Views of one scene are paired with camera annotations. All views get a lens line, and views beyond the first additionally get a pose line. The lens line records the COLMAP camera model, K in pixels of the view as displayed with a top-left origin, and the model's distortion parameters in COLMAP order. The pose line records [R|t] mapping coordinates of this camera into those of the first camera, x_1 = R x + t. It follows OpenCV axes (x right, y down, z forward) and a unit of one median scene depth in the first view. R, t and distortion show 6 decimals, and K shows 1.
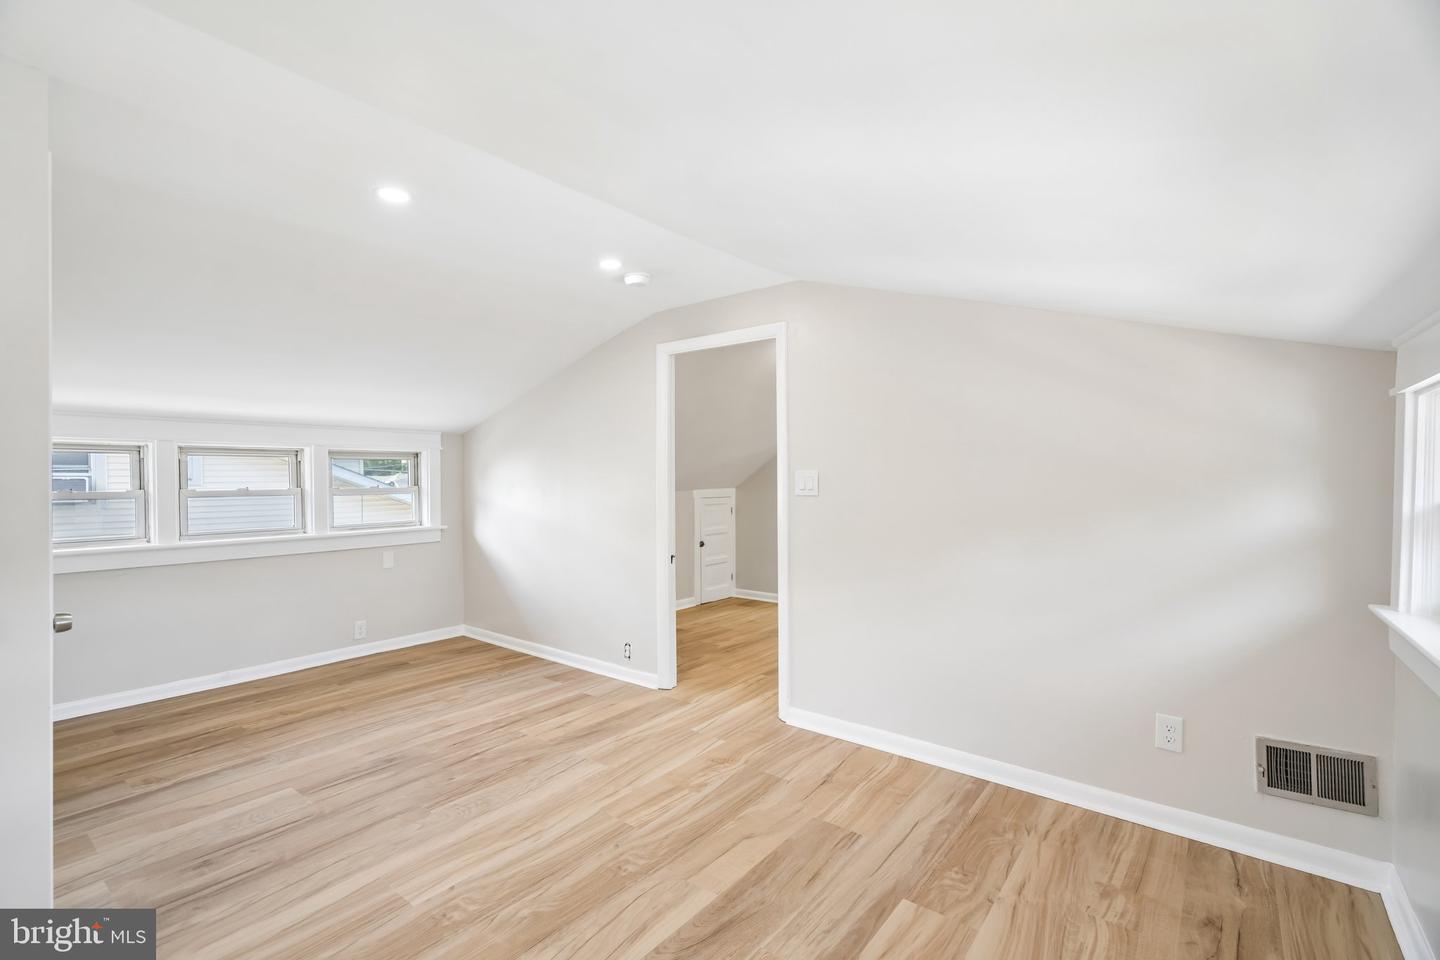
lens RADIAL K [[649.8, 0, 716.9], [0, 649.8, 474.0], [0, 0, 1]] dist [-0.003918, 0.001000]
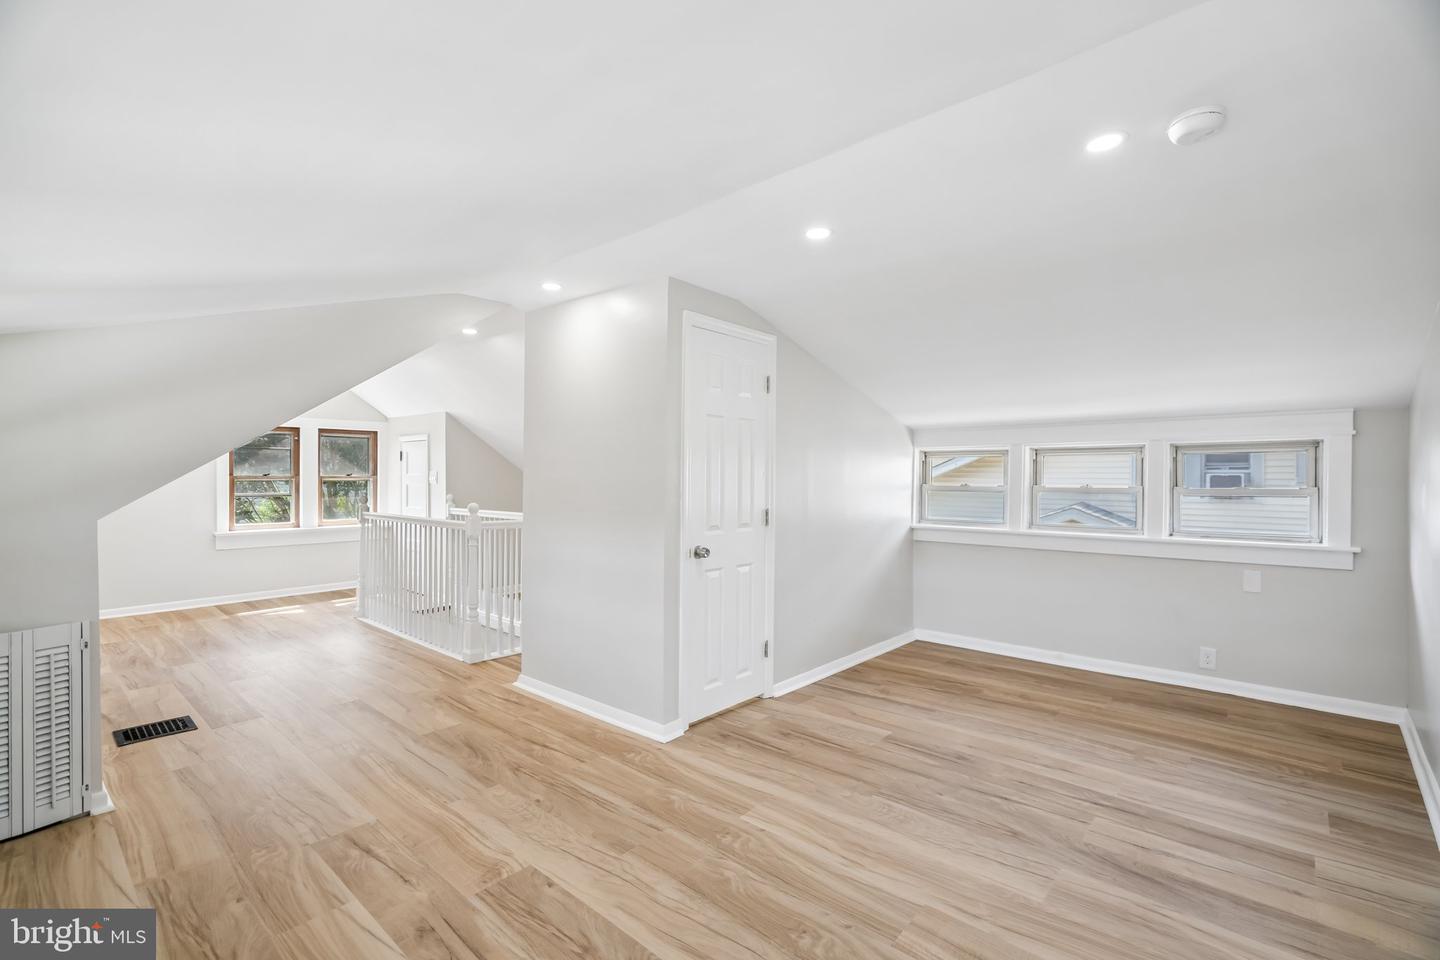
lens RADIAL K [[649.8, 0, 716.9], [0, 649.8, 474.0], [0, 0, 1]] dist [-0.003918, 0.001000]
pose [[-0.071387, 0.000717, -0.997448, 0.460597], [0.005027, 0.999987, 0.000359, 0.000260], [0.997436, -0.004988, -0.071390, 0.612868]]
